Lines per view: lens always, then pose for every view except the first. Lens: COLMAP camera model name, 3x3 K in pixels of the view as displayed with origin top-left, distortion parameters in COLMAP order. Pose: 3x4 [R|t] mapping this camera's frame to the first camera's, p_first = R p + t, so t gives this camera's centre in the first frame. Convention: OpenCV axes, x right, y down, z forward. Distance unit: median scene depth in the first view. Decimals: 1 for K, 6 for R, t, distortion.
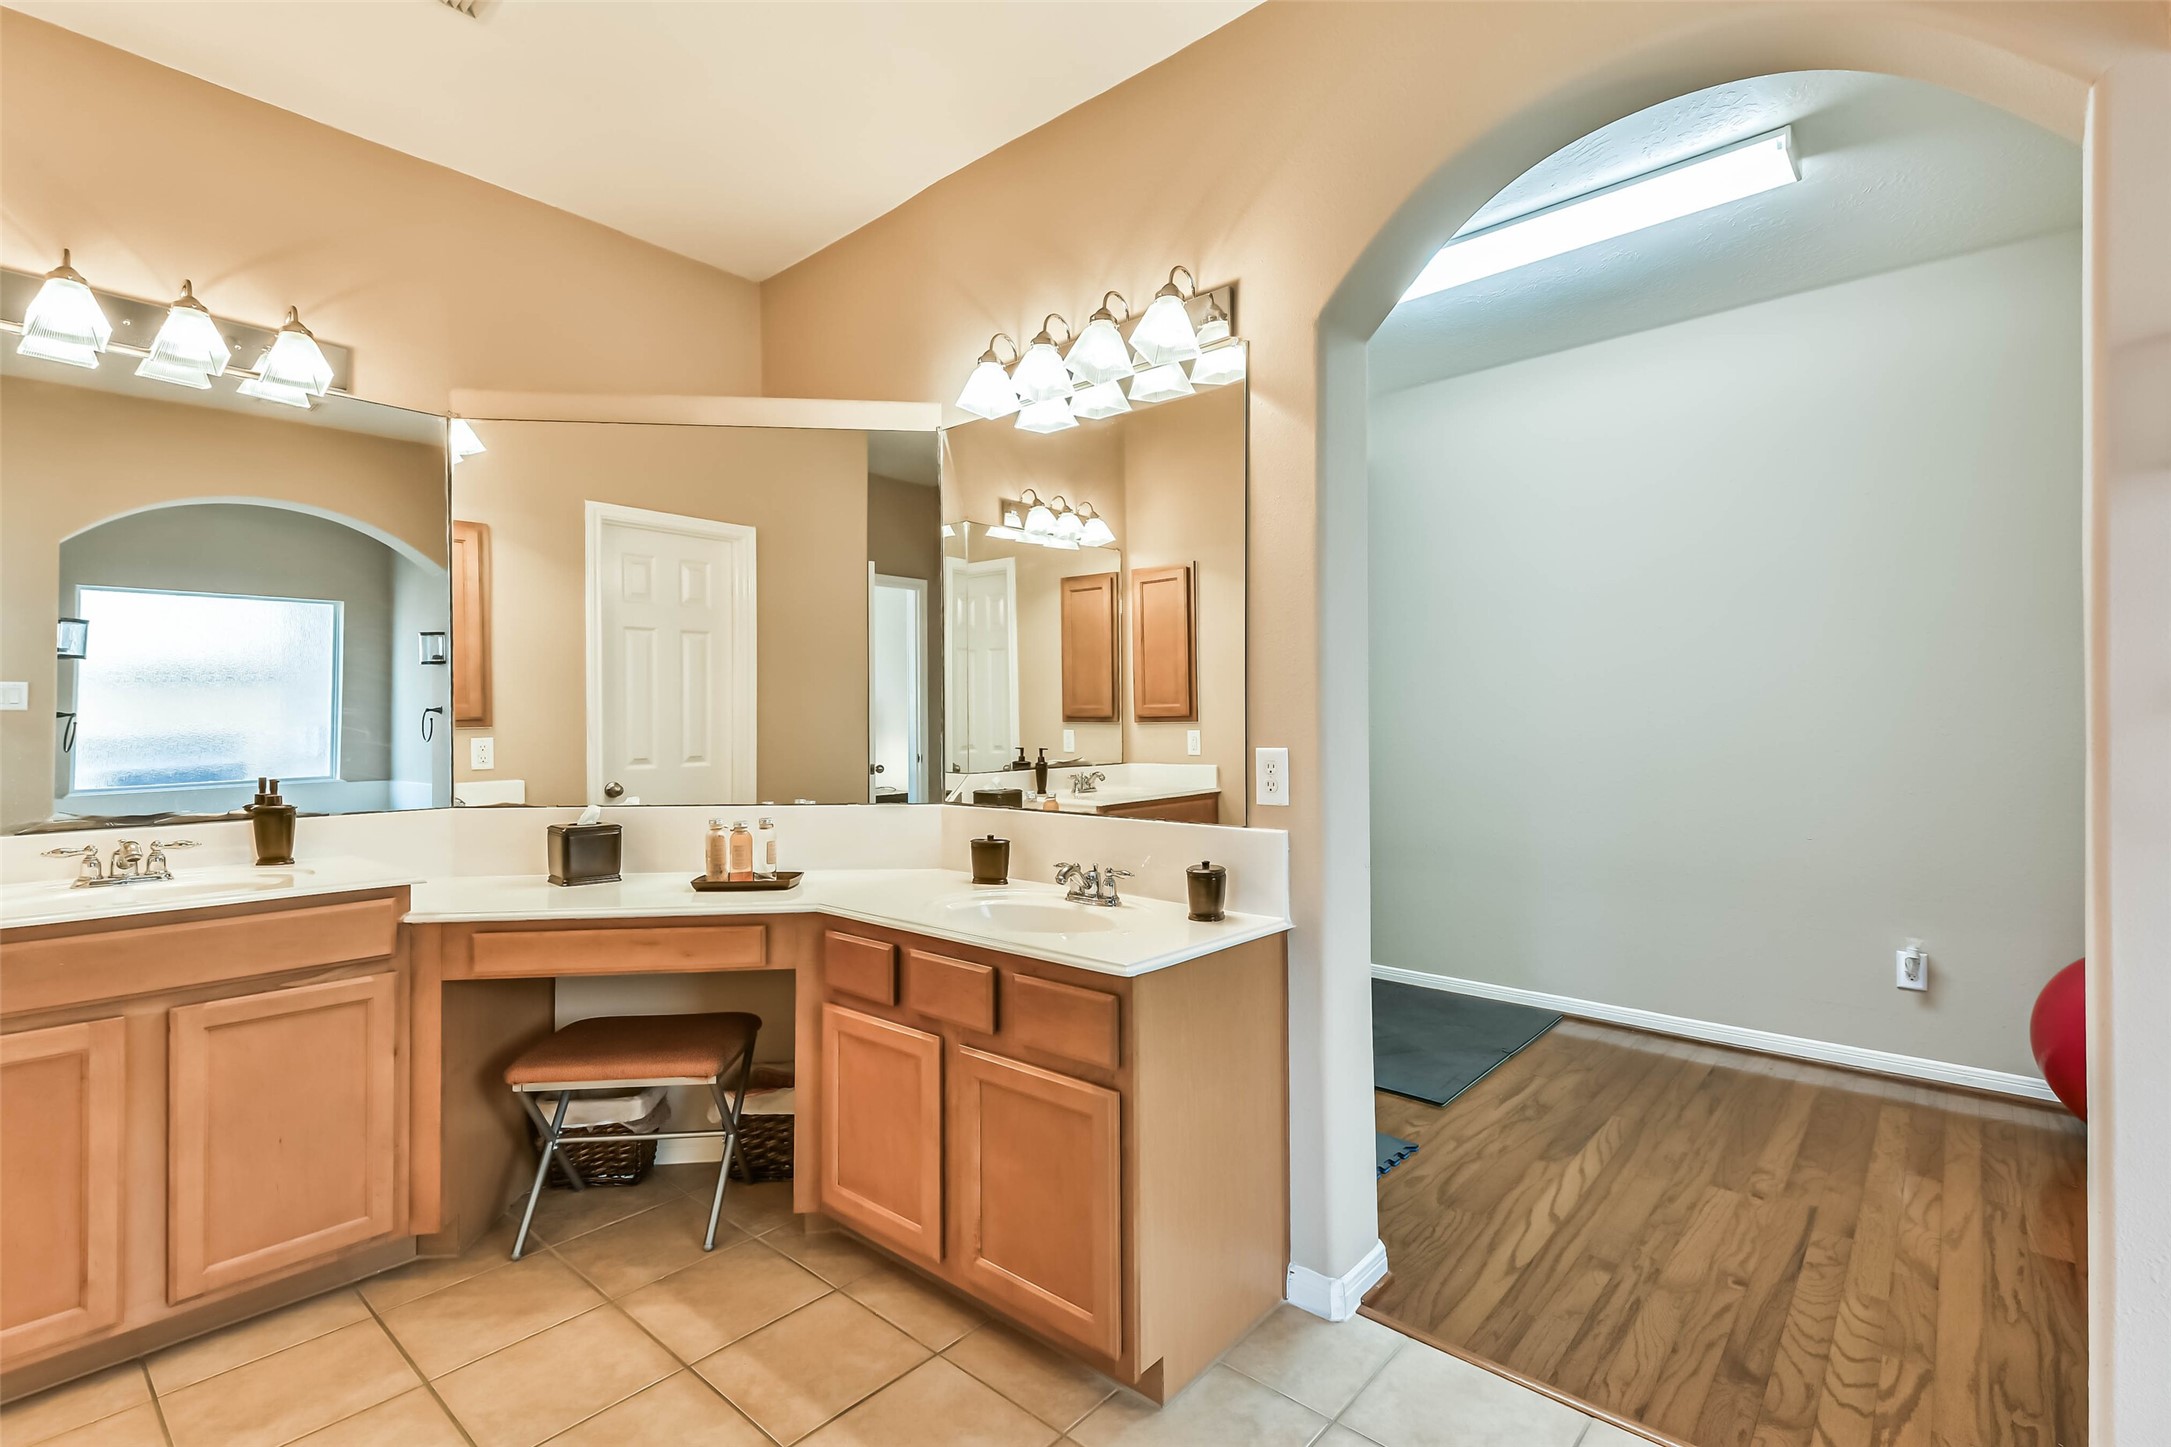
lens RADIAL K [[997.2, 0, 1095.6], [0, 997.2, 720.8], [0, 0, 1]] dist [0.002134, 0.000539]
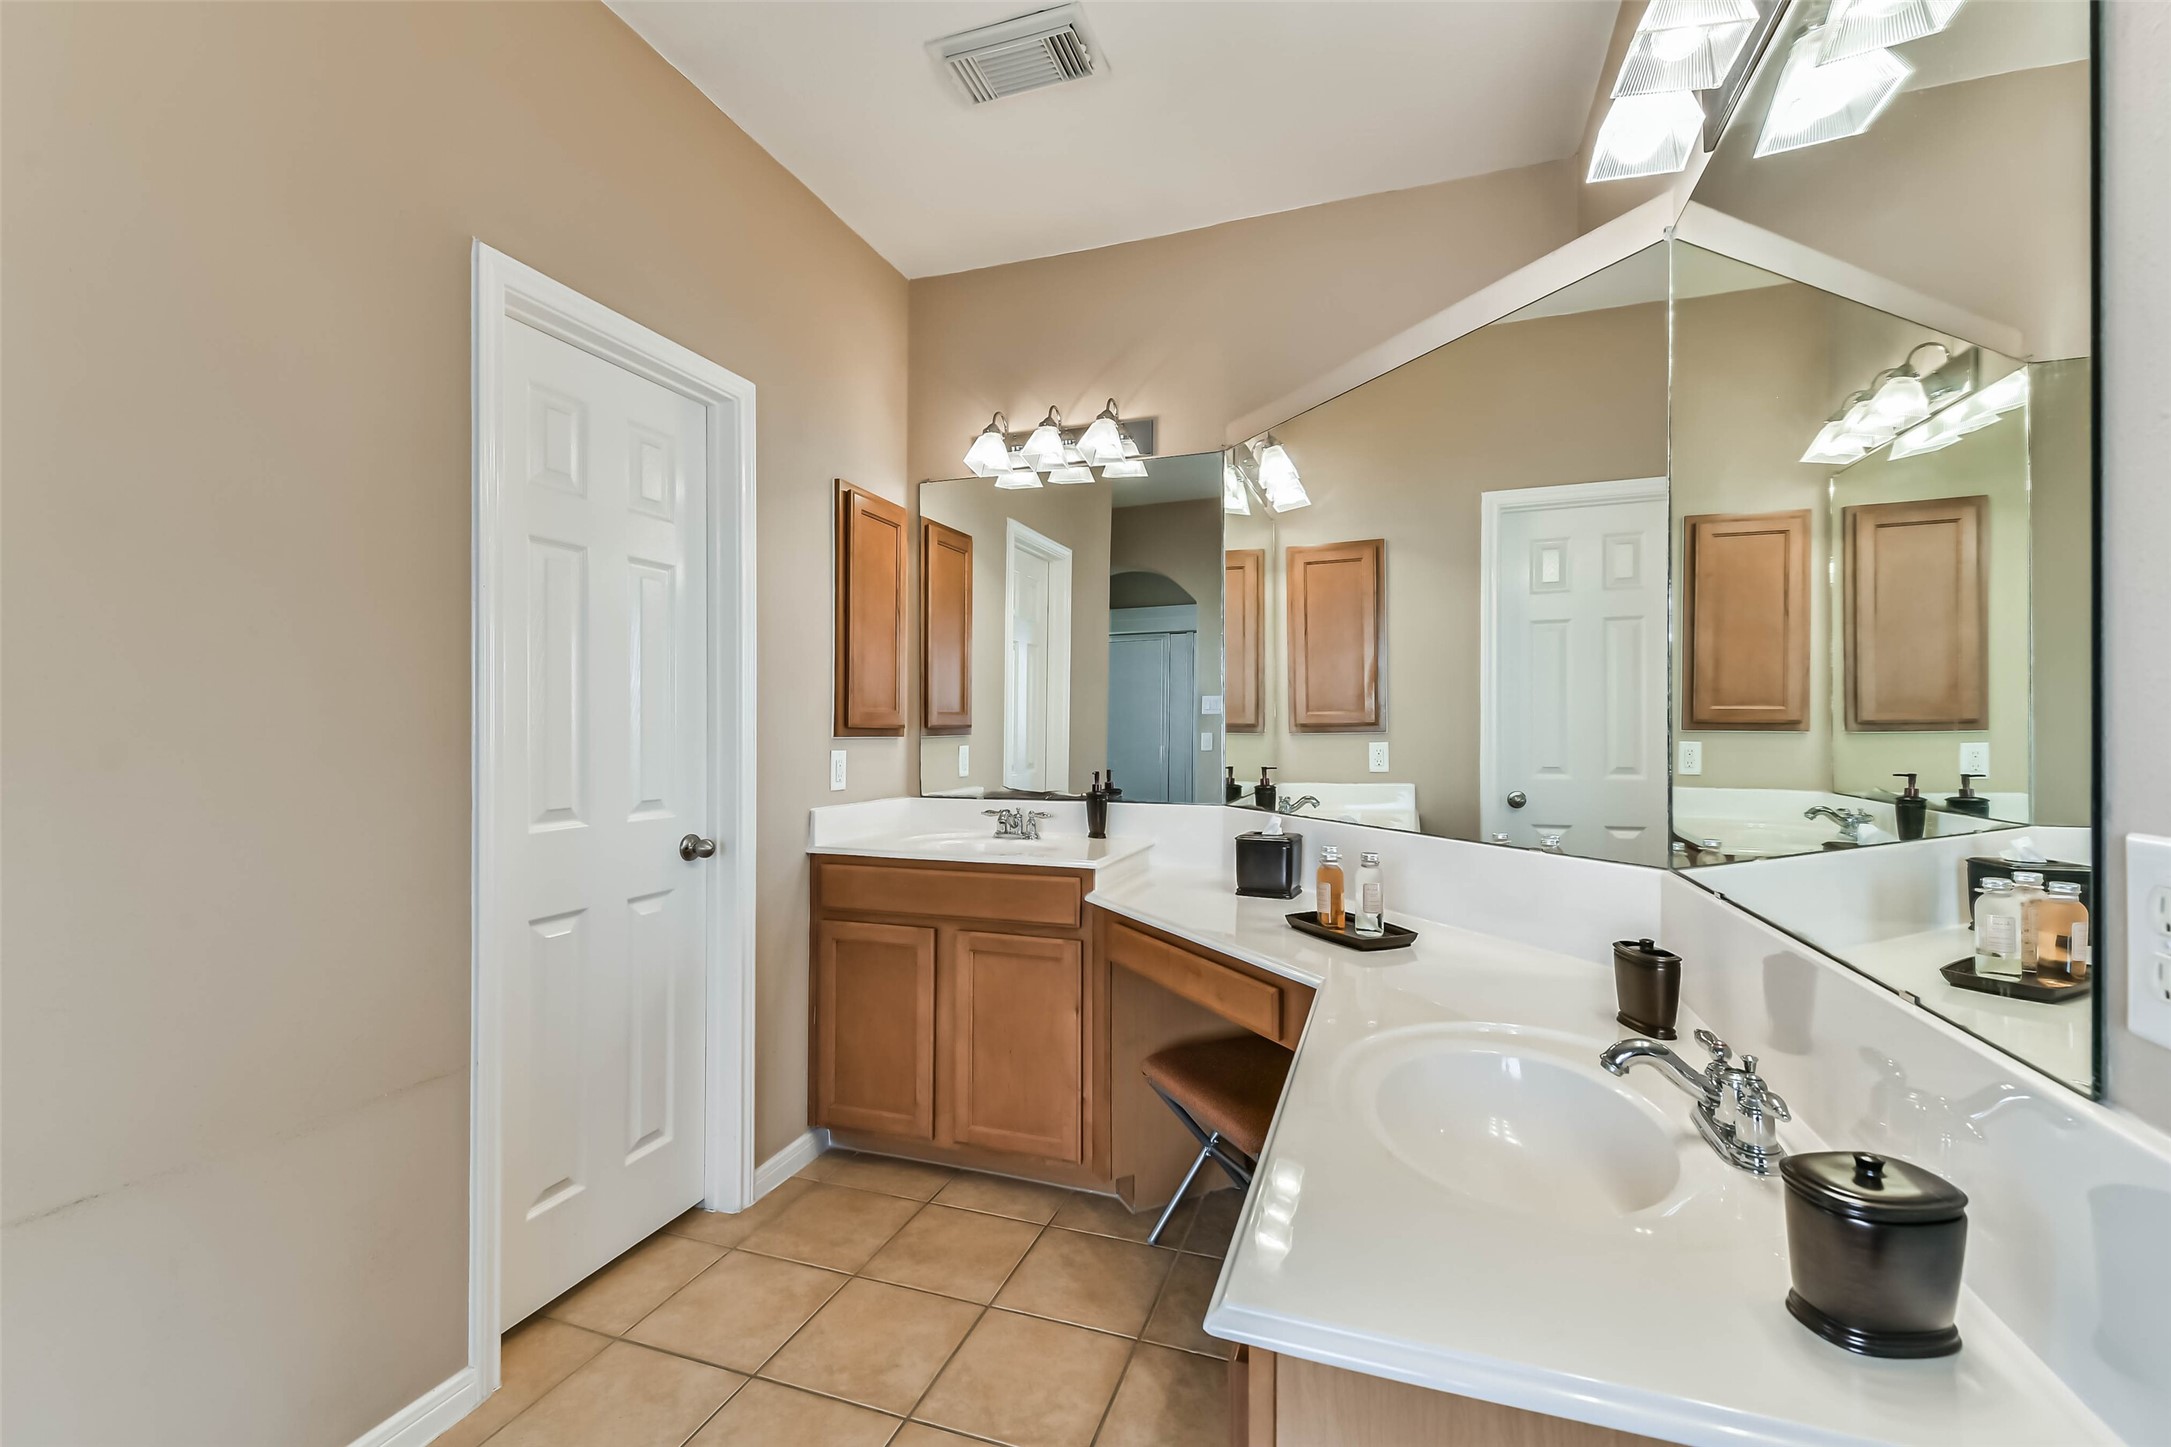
lens RADIAL K [[918.0, 0, 1076.9], [0, 918.0, 717.6], [0, 0, 1]] dist [0.001803, 0.000140]
pose [[0.366935, -0.005071, -0.930233, 0.292526], [-0.000109, 0.999985, -0.005494, -0.004007], [0.930247, 0.002118, 0.366929, 0.594221]]
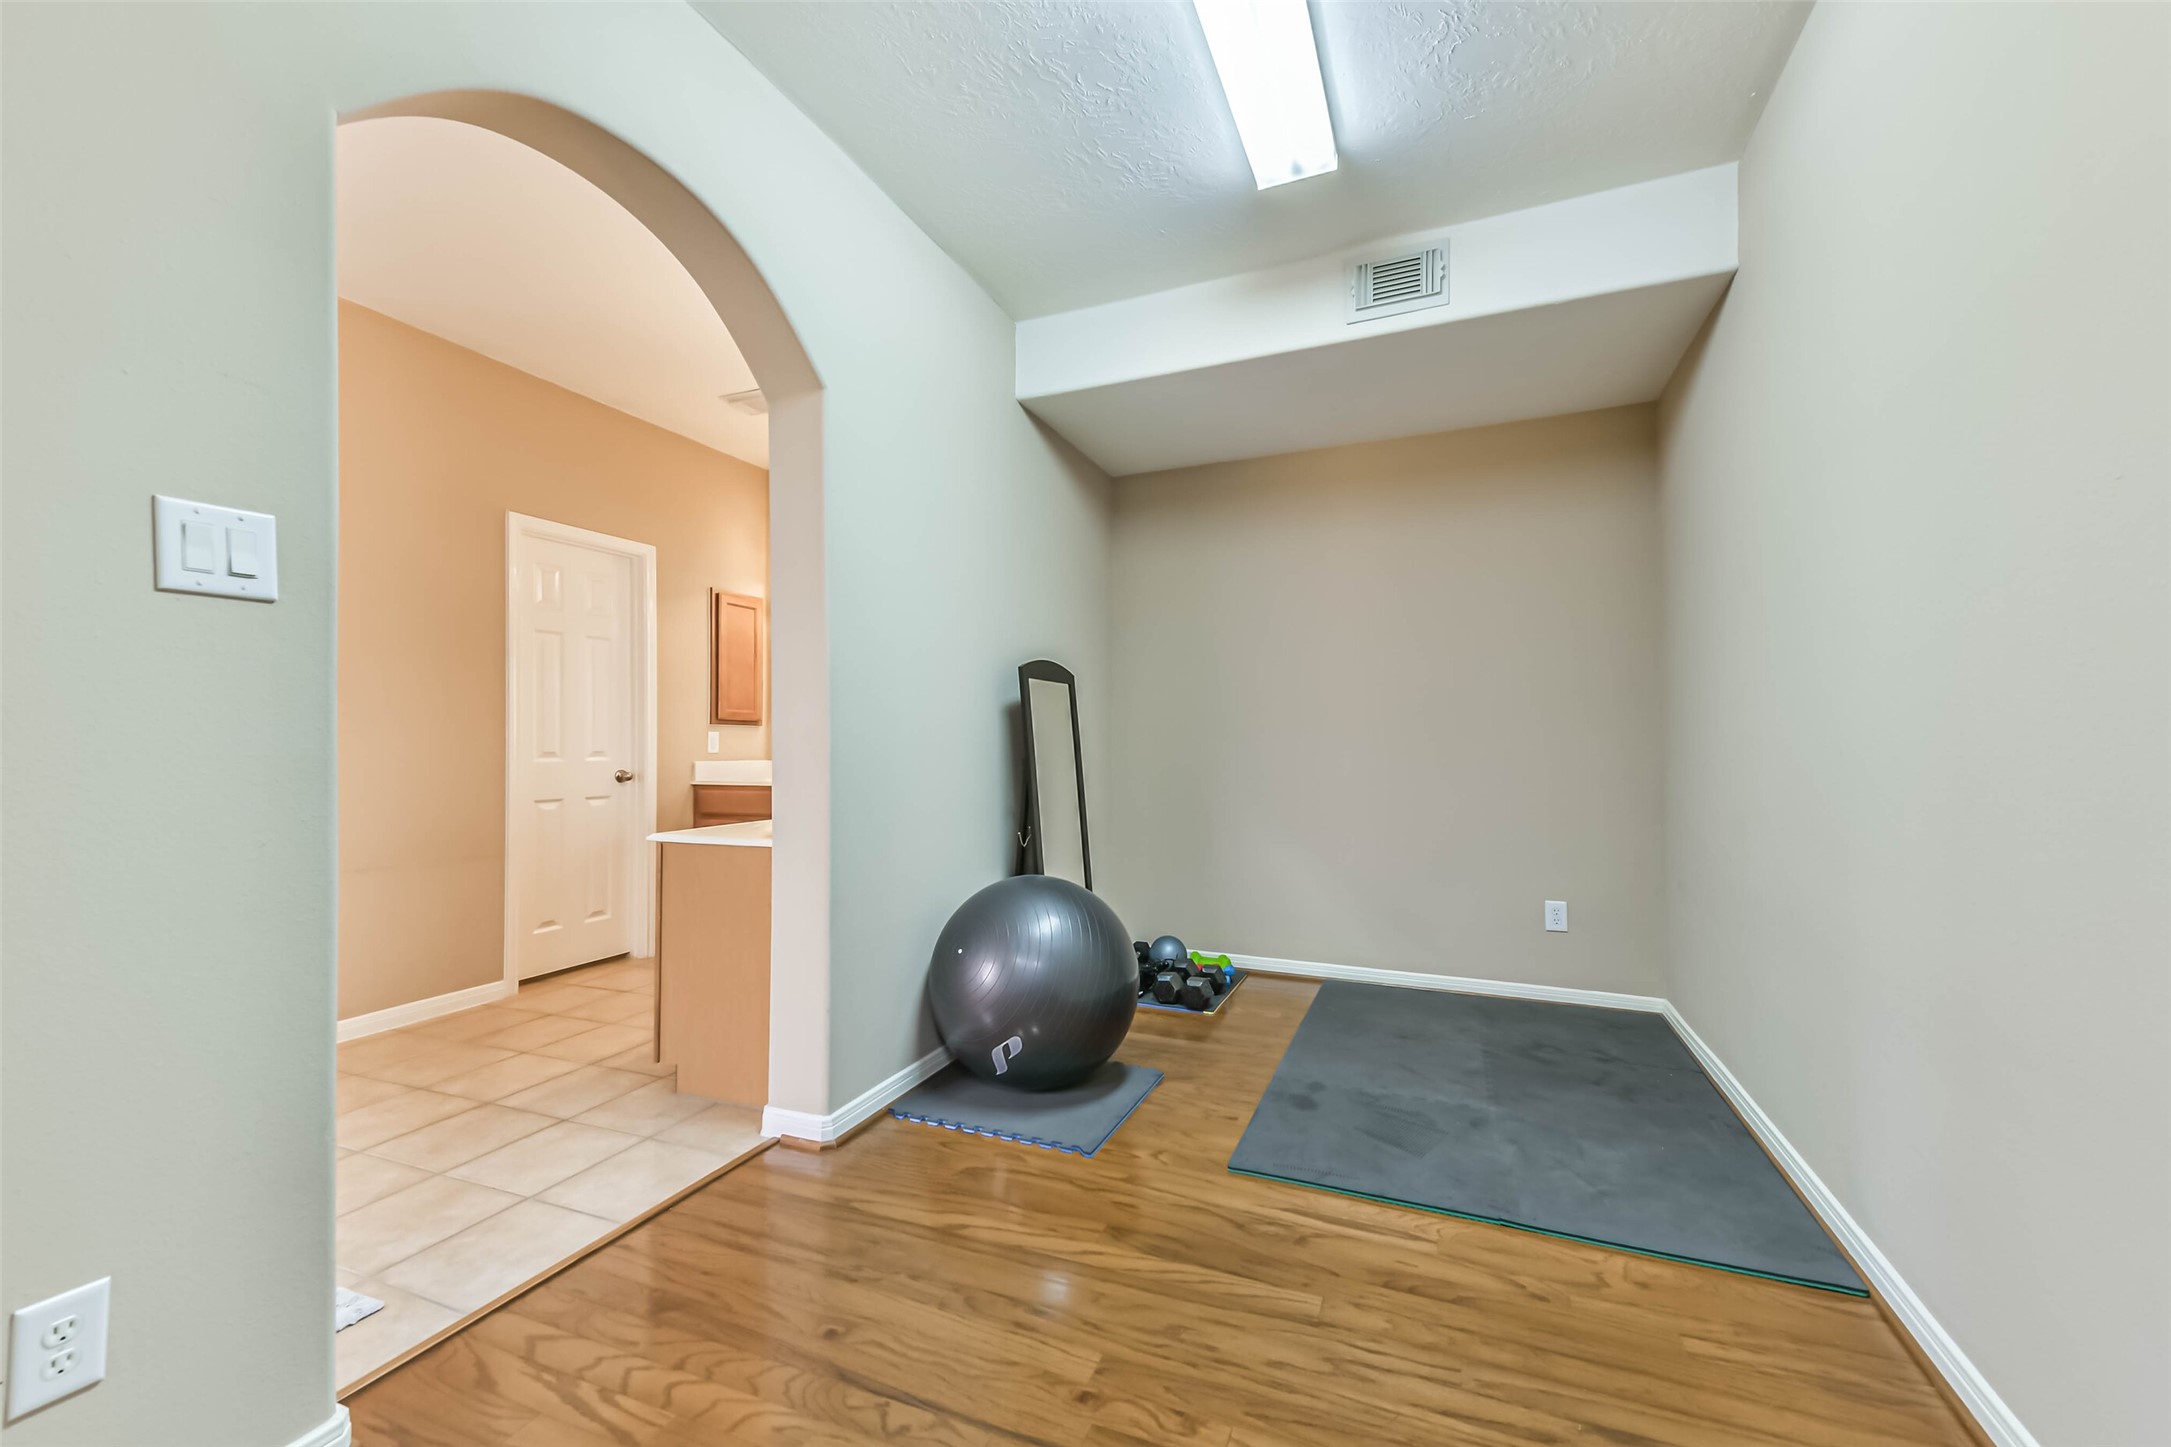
lens RADIAL K [[863.3, 0, 1098.9], [0, 863.3, 730.4], [0, 0, 1]] dist [0.026927, 0.000001]
pose [[0.338484, -0.005127, -0.940958, 1.365092], [-0.000943, 0.999983, -0.005788, 0.039315], [0.940972, 0.002847, 0.338473, 0.907126]]
